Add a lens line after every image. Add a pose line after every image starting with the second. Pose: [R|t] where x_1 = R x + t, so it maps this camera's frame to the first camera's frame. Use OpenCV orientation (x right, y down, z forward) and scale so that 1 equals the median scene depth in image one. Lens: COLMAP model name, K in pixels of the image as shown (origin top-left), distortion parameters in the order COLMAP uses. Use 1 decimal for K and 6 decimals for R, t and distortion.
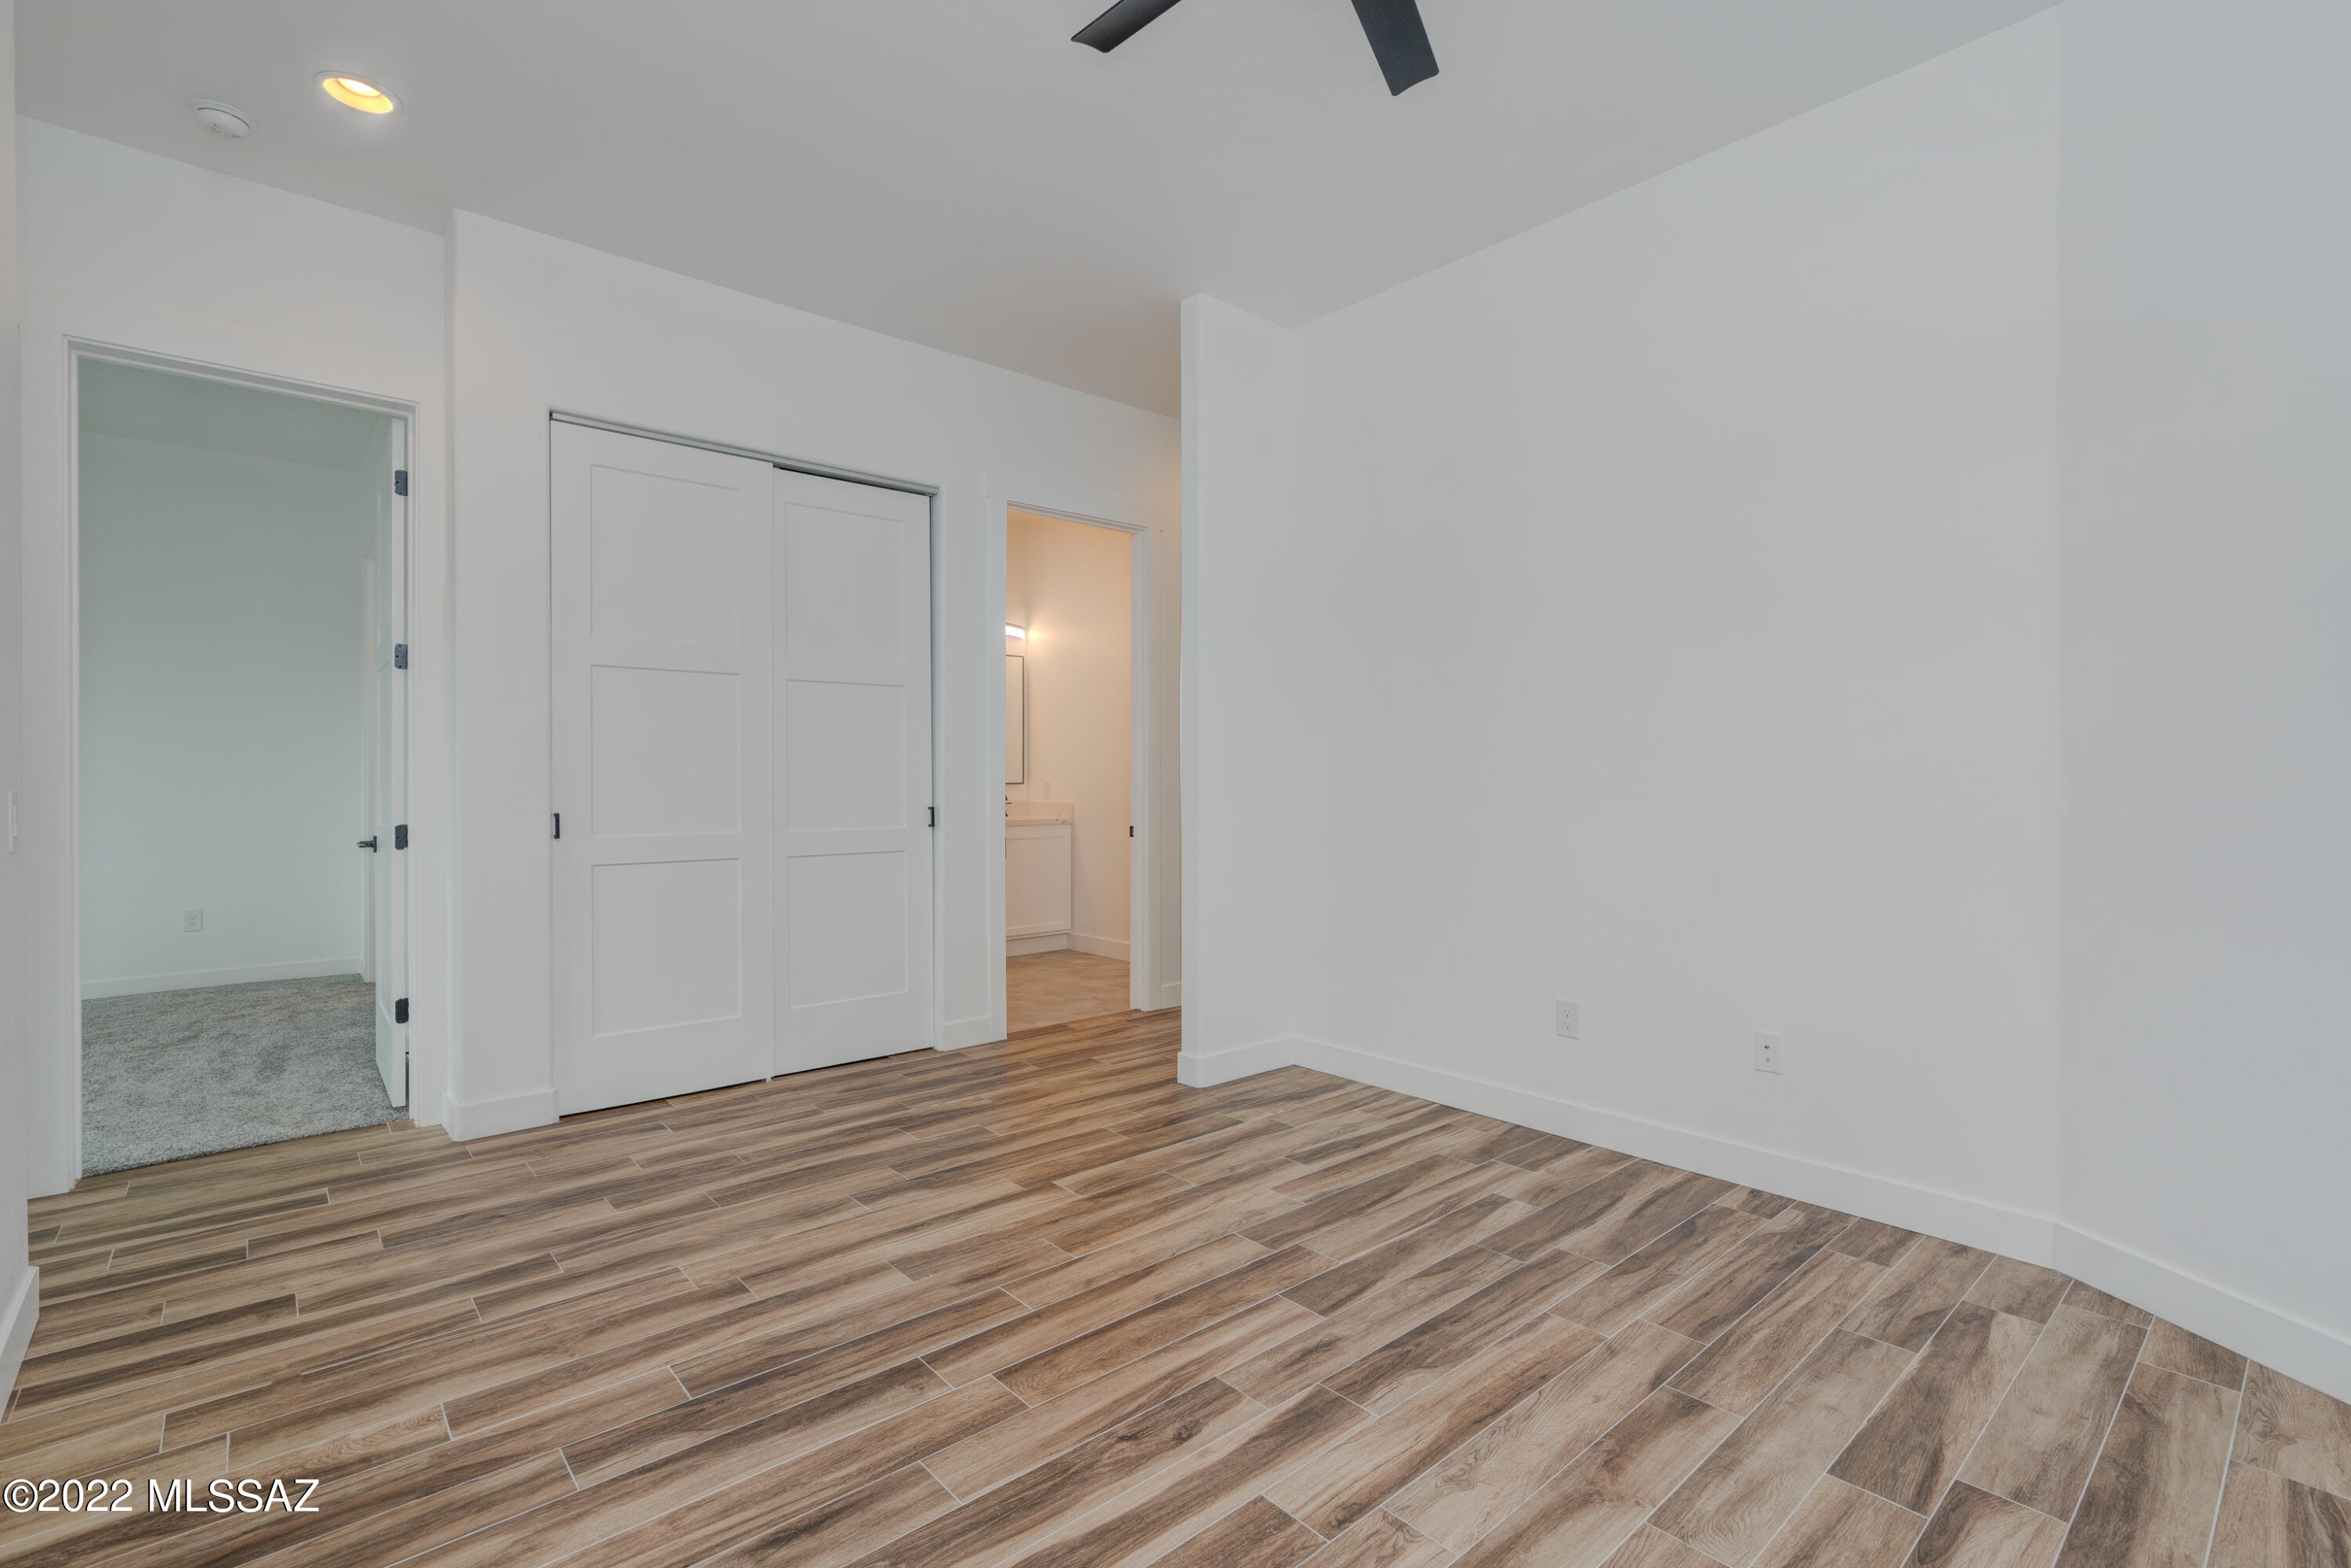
lens RADIAL K [[1052.8, 0, 1180.6], [0, 1052.8, 785.6], [0, 0, 1]] dist [-0.006240, 0.001620]
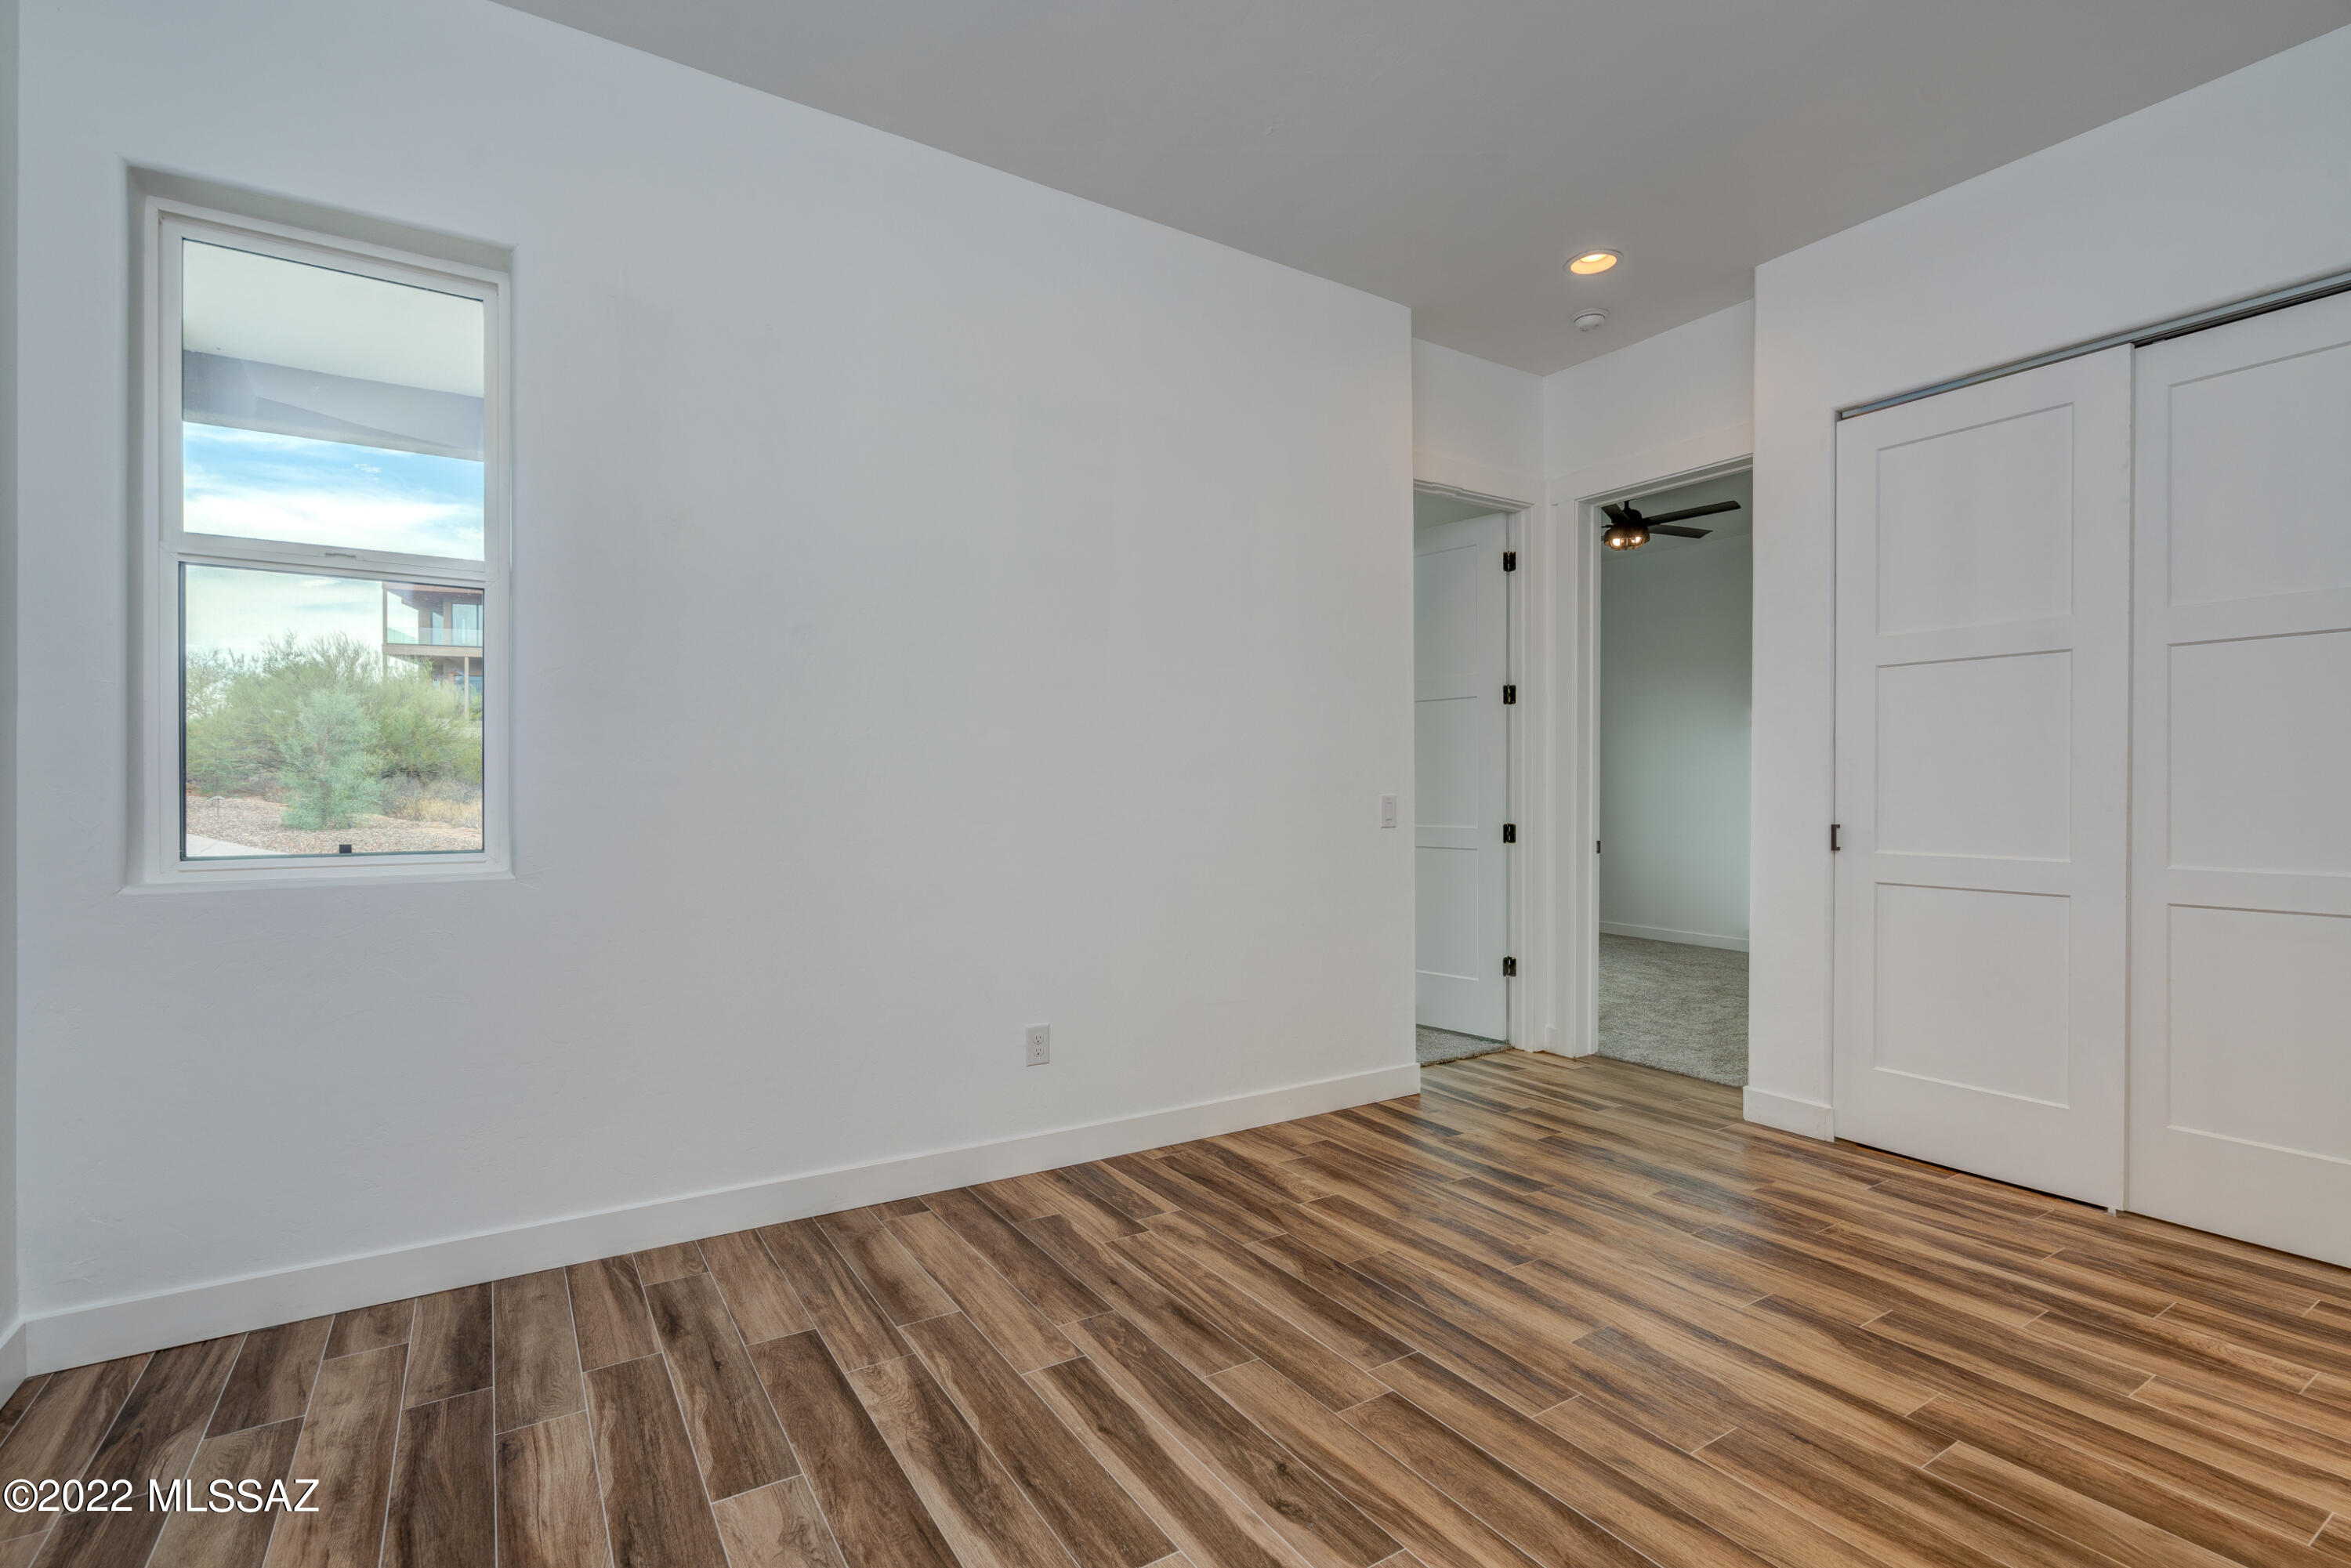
lens RADIAL K [[1107.9, 0, 1175.5], [0, 1107.9, 784.0], [0, 0, 1]] dist [-0.005553, 0.000322]
pose [[-0.165088, -0.005047, -0.986266, 0.780129], [-0.008683, 0.999956, -0.003664, -0.002222], [0.986241, 0.007958, -0.165124, 0.858142]]
